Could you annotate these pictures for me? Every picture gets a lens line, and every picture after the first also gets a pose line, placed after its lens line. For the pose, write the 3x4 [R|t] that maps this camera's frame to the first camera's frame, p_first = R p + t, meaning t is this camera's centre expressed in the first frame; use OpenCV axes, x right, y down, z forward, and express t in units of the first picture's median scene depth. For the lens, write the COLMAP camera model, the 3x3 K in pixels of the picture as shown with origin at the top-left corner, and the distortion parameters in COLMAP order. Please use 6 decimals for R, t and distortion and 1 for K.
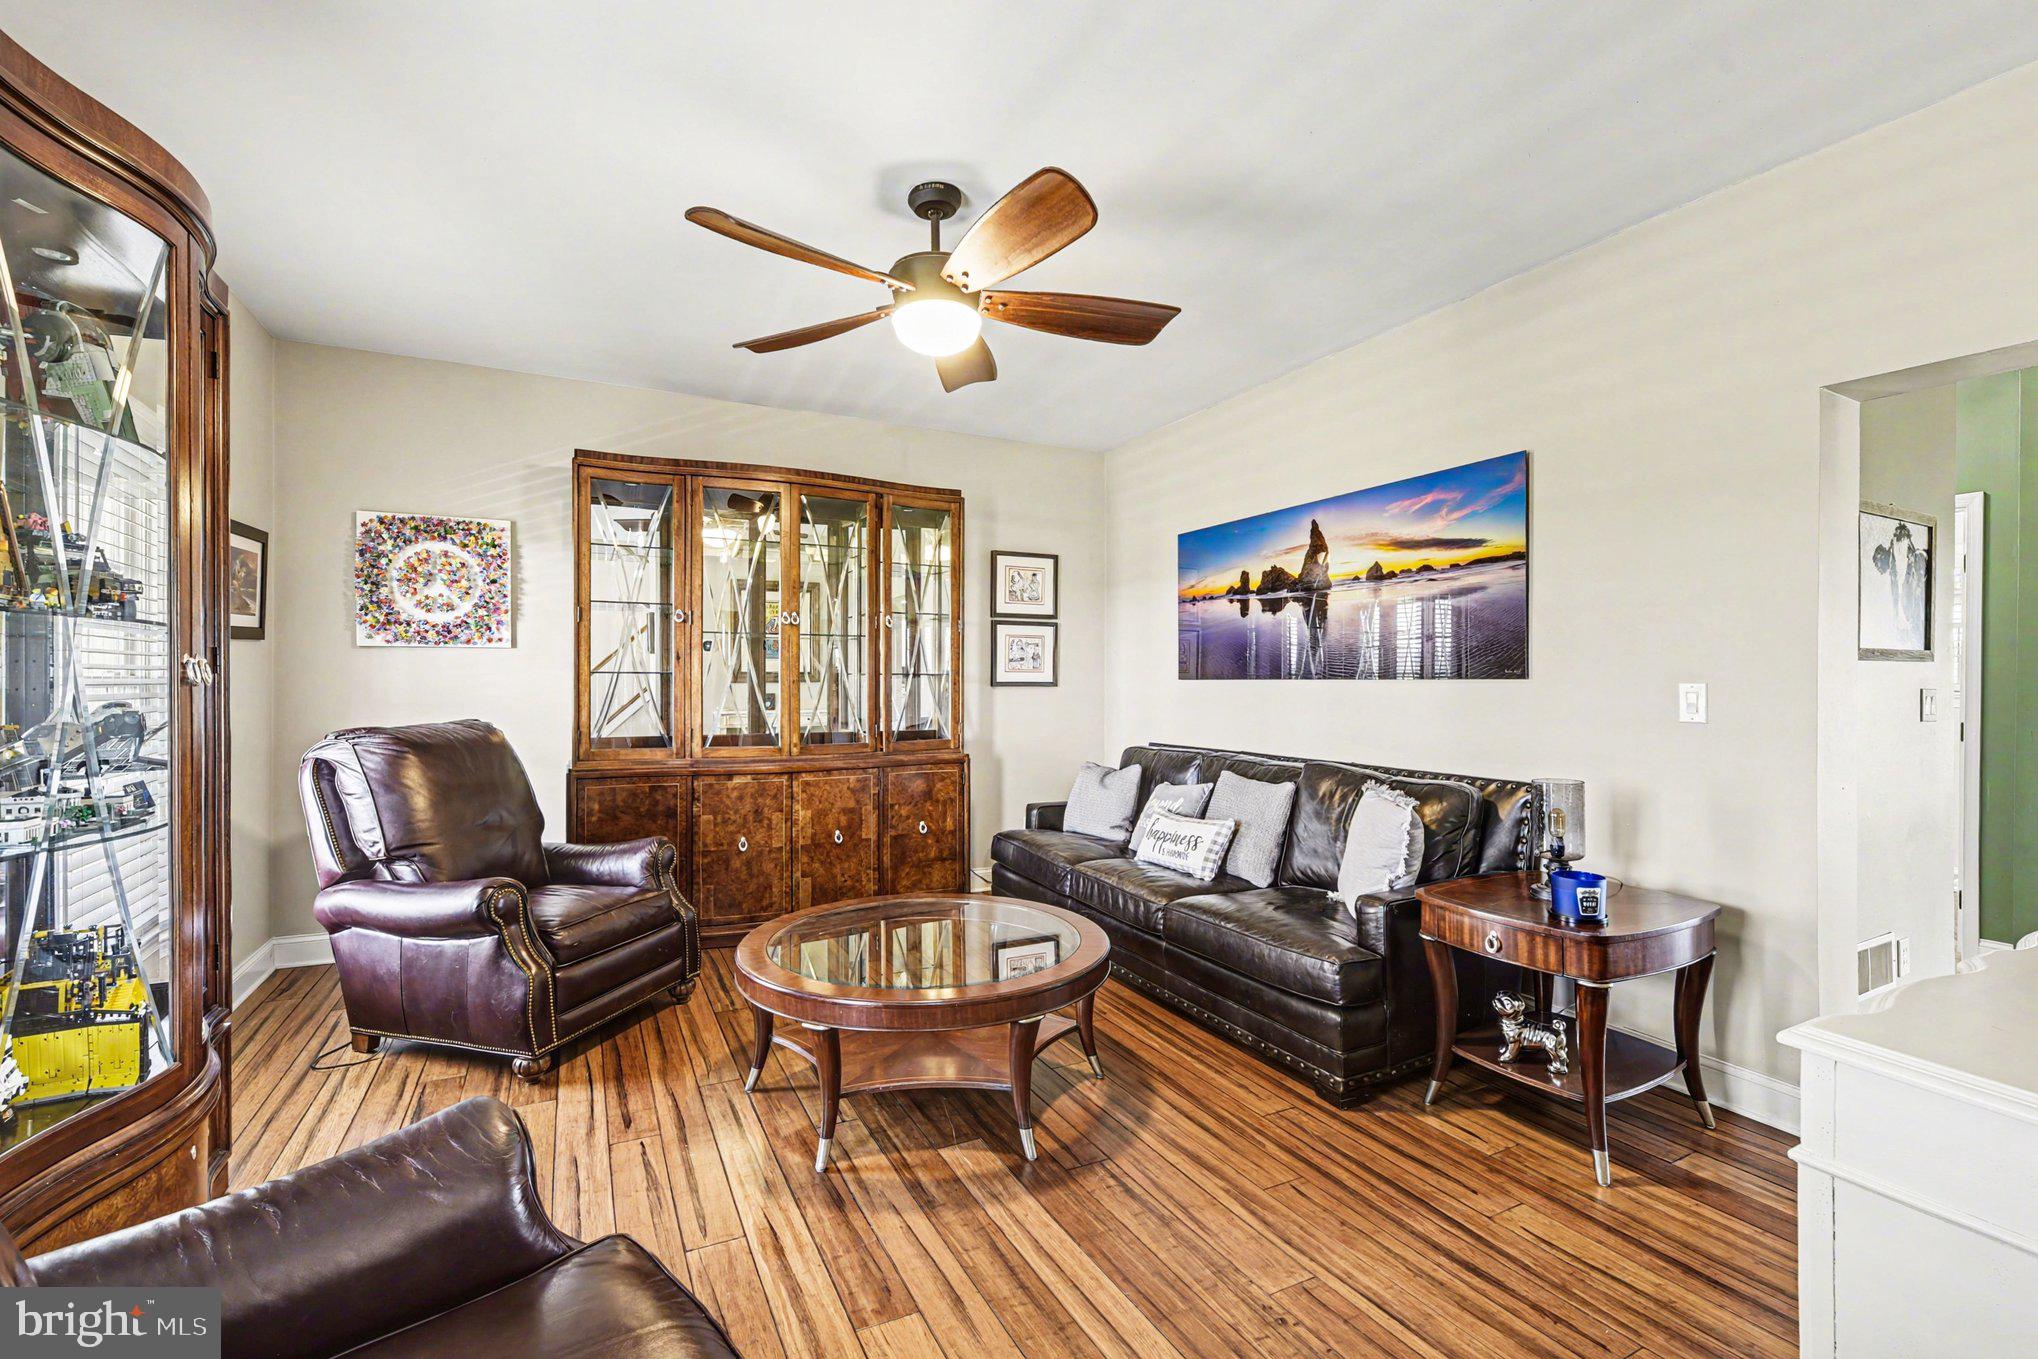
lens RADIAL K [[889.4, 0, 1018.7], [0, 889.4, 697.1], [0, 0, 1]] dist [-0.002533, -0.000459]
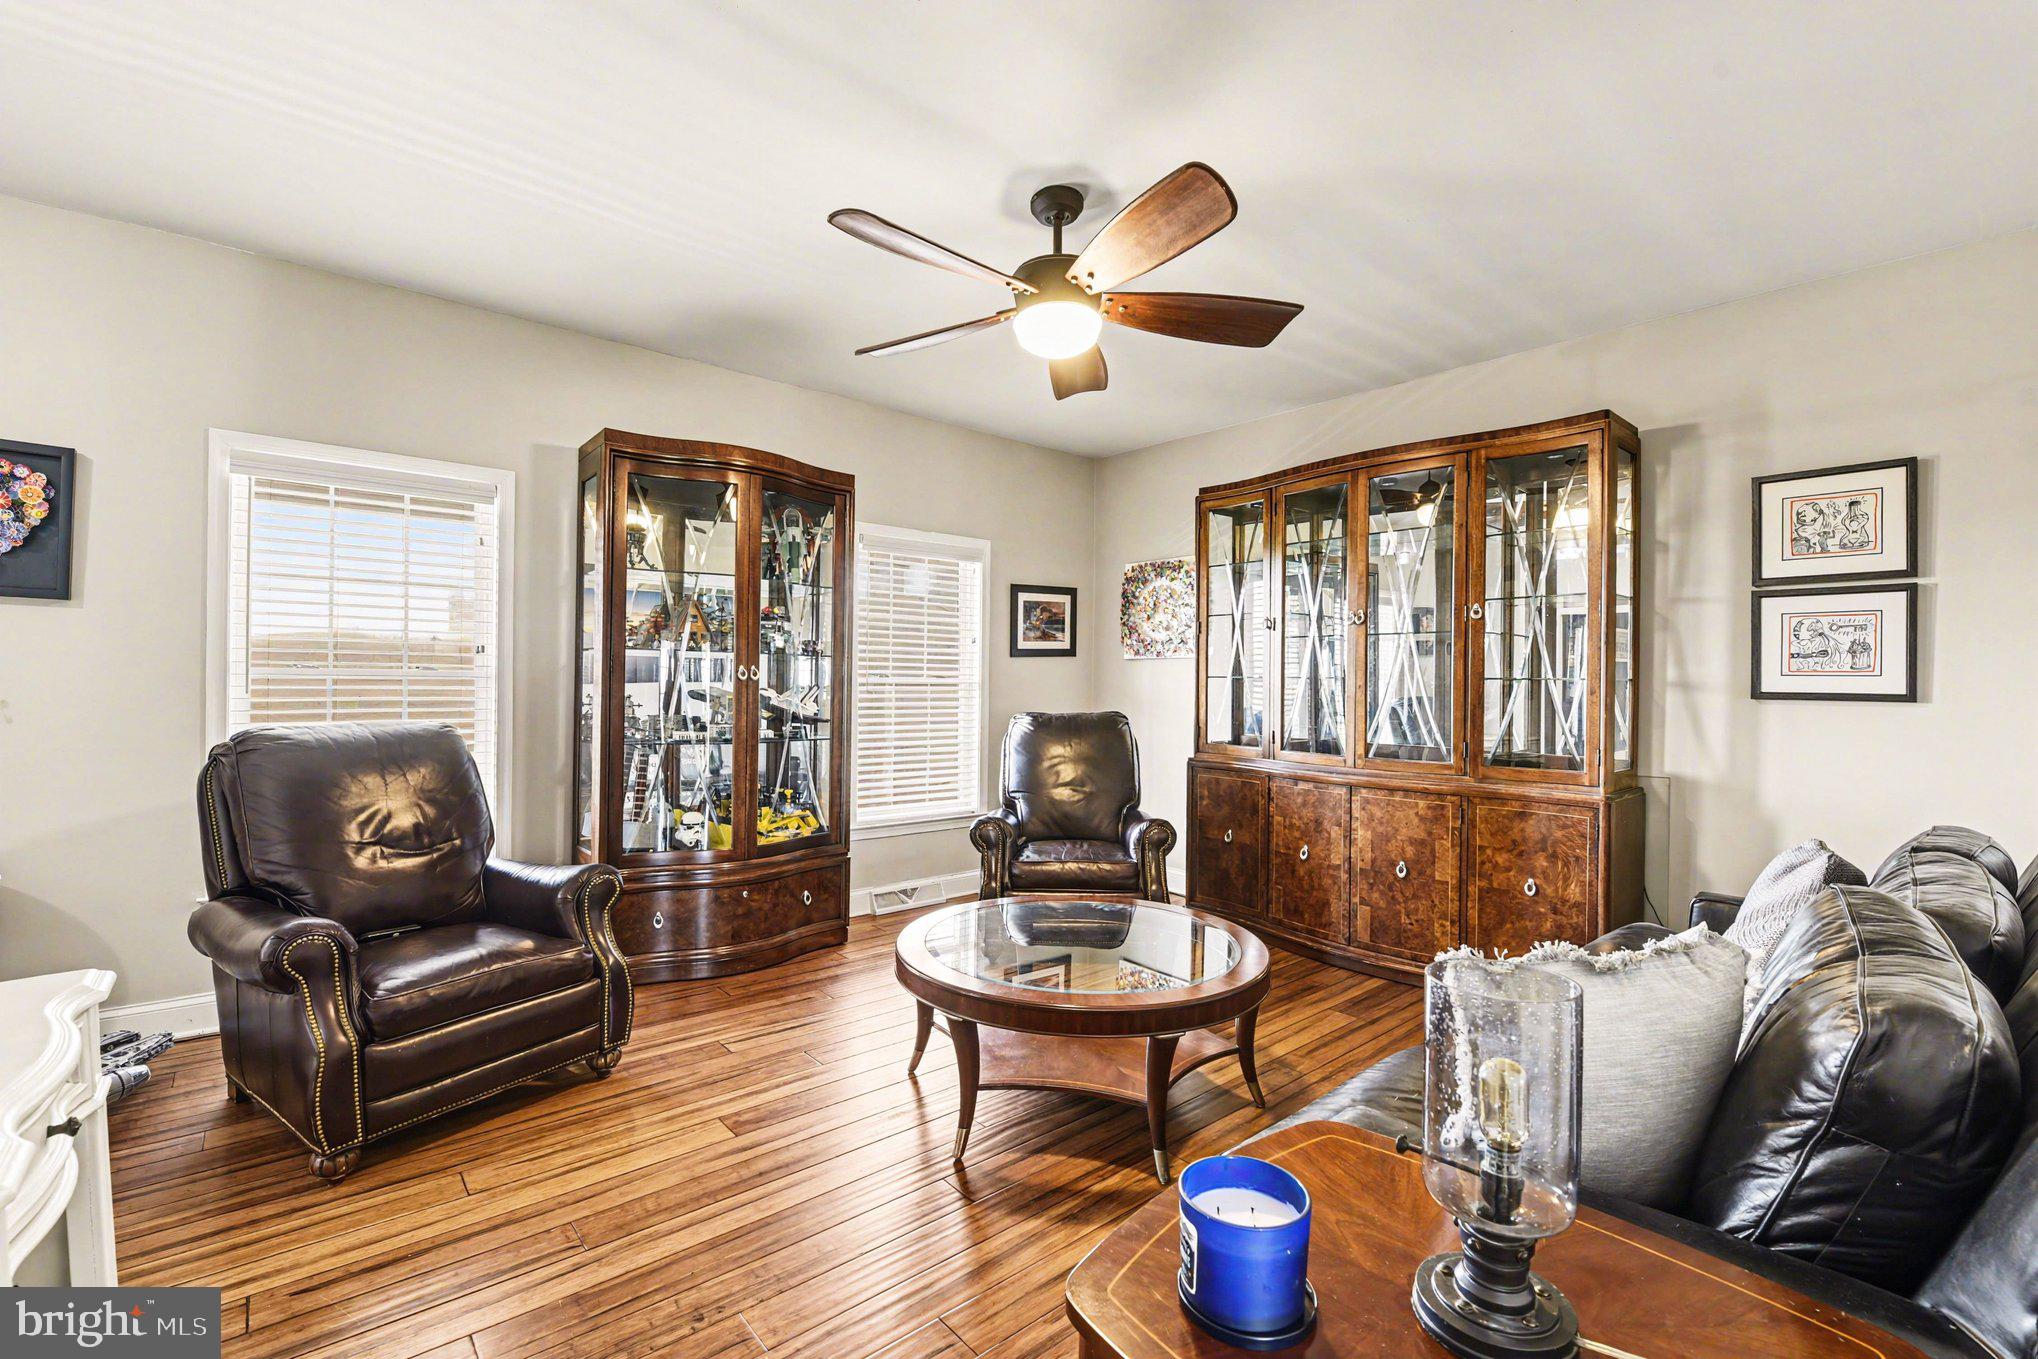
lens RADIAL K [[889.4, 0, 1018.7], [0, 889.4, 697.1], [0, 0, 1]] dist [-0.002533, -0.000459]
pose [[0.238316, 0.022805, -0.970920, 0.546227], [-0.024412, 0.999549, 0.017485, -0.014606], [0.970881, 0.019535, 0.238765, 0.444027]]
